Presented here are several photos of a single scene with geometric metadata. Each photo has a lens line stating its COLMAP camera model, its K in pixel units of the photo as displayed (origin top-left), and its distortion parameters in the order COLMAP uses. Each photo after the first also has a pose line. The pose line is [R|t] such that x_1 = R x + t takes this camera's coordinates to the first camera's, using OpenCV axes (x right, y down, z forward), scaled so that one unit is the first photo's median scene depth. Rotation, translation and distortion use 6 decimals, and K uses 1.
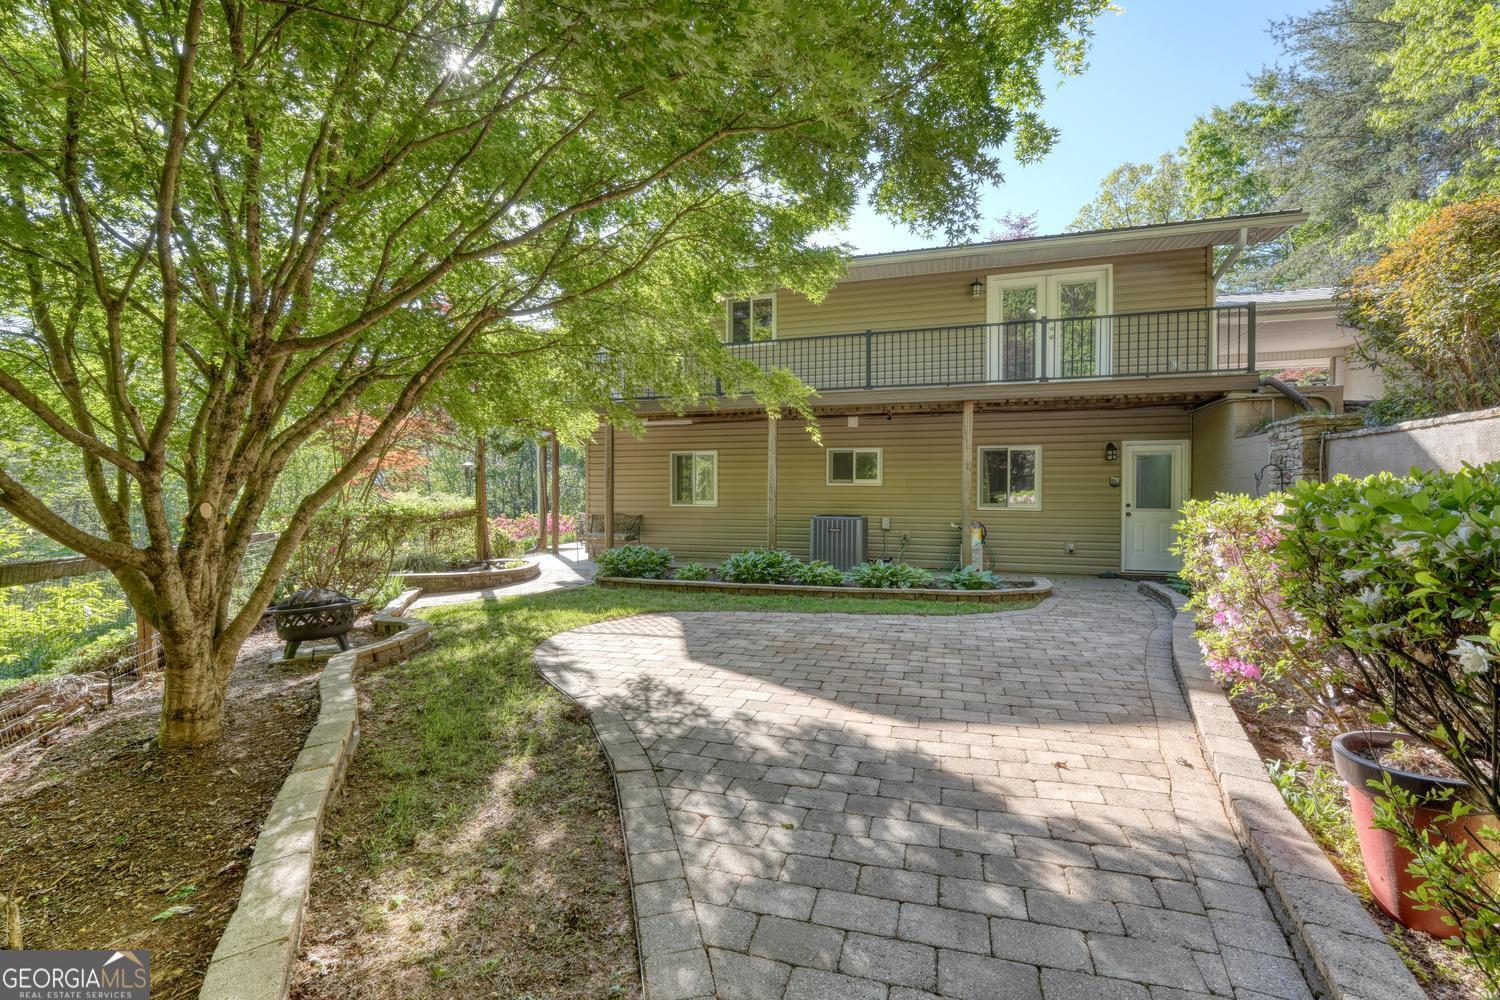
lens RADIAL K [[632.7, 0, 757.9], [0, 632.7, 500.9], [0, 0, 1]] dist [-0.001612, 0.001083]
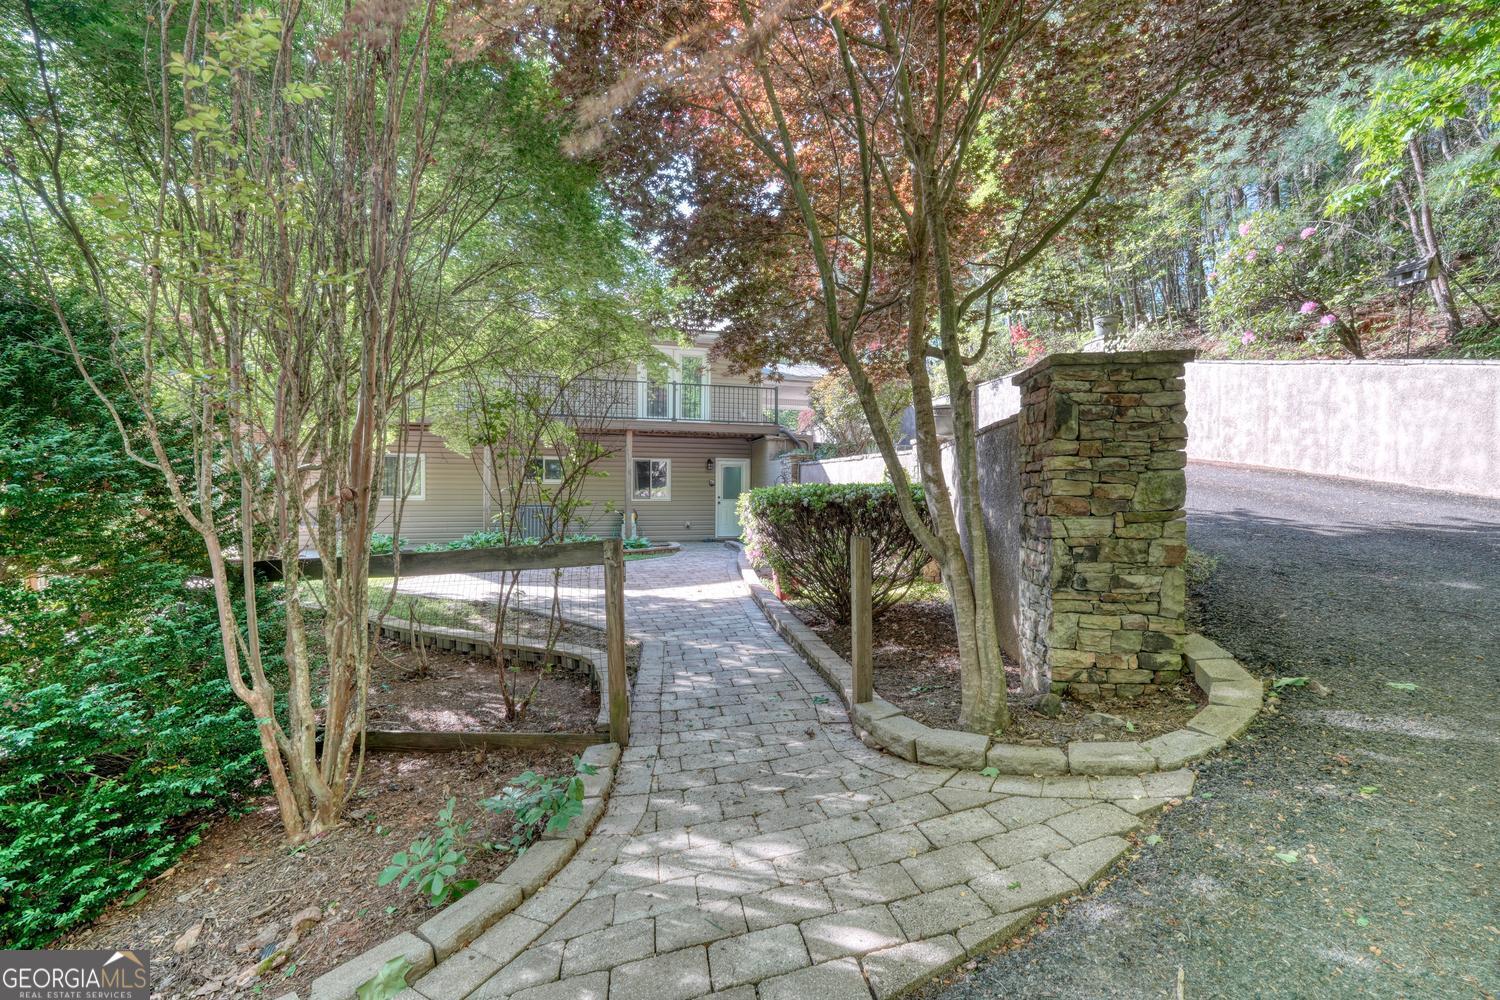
lens RADIAL K [[632.7, 0, 750.8], [0, 632.7, 497.1], [0, 0, 1]] dist [-0.001612, 0.001083]
pose [[0.834964, -0.005876, 0.550273, -0.279313], [0.004495, 0.999982, 0.003858, 0.001717], [-0.550286, -0.000748, 0.834976, -0.468263]]
